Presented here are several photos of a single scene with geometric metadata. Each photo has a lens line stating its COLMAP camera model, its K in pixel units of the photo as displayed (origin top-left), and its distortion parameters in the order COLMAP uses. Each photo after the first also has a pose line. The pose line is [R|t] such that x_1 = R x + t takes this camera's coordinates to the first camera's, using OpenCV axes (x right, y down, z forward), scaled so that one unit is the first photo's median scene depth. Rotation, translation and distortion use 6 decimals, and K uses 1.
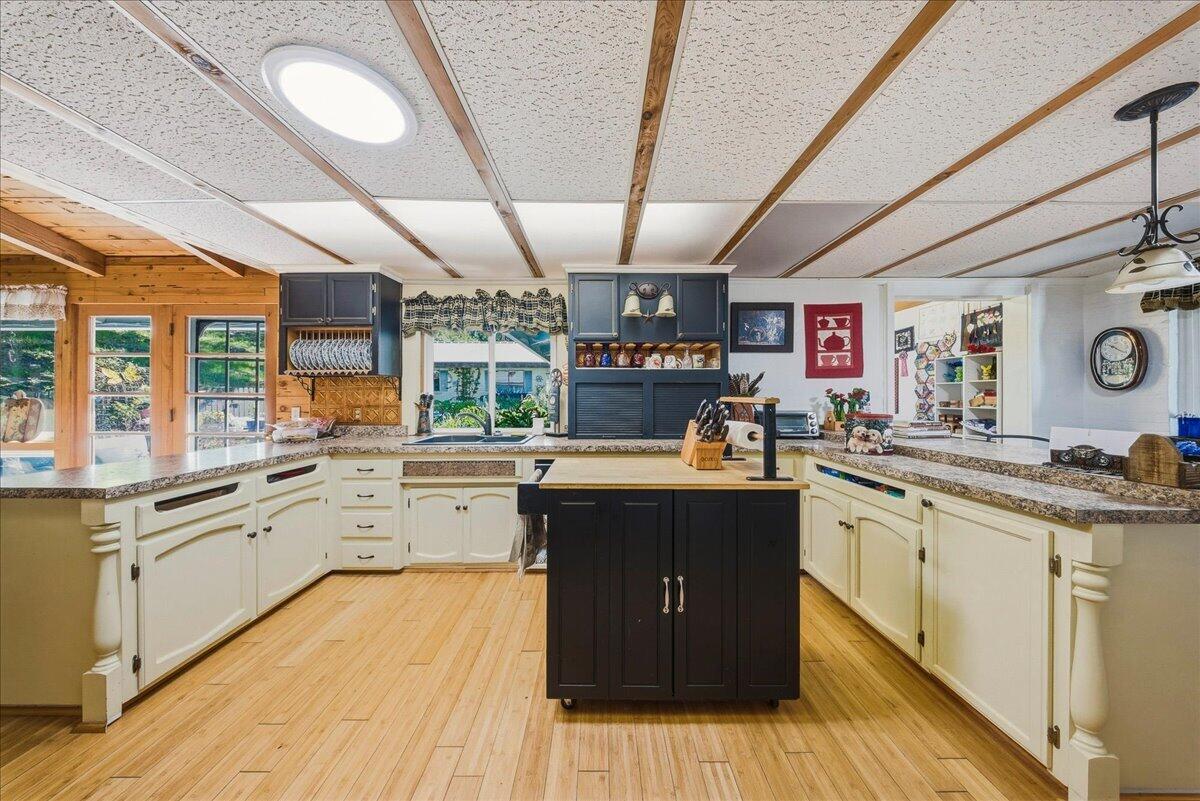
lens RADIAL K [[361.6, 0, 597.7], [0, 361.6, 396.2], [0, 0, 1]] dist [-0.001357, -0.000302]
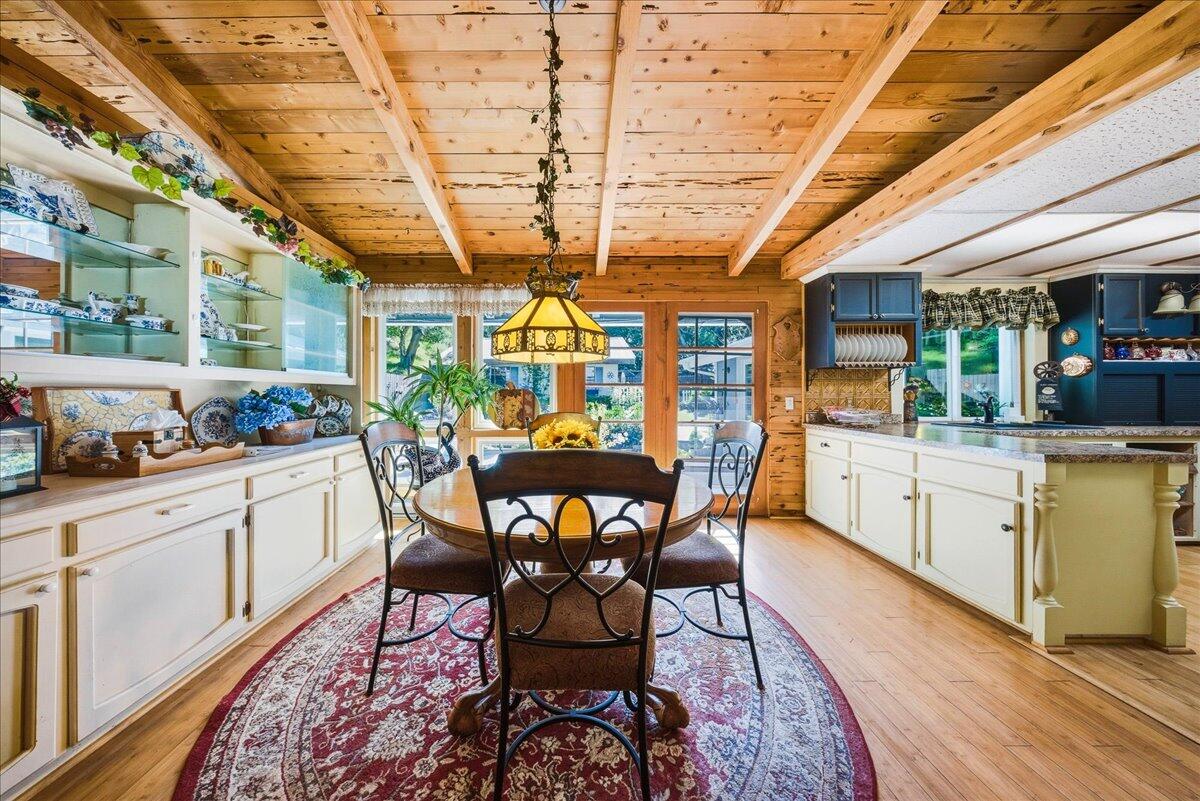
lens RADIAL K [[361.6, 0, 578.8], [0, 361.6, 392.1], [0, 0, 1]] dist [-0.001357, -0.000302]
pose [[1.000000, 0.000362, 0.000506, -1.573400], [-0.000360, 0.999992, -0.003876, 0.021761], [-0.000508, 0.003876, 0.999992, -0.084991]]
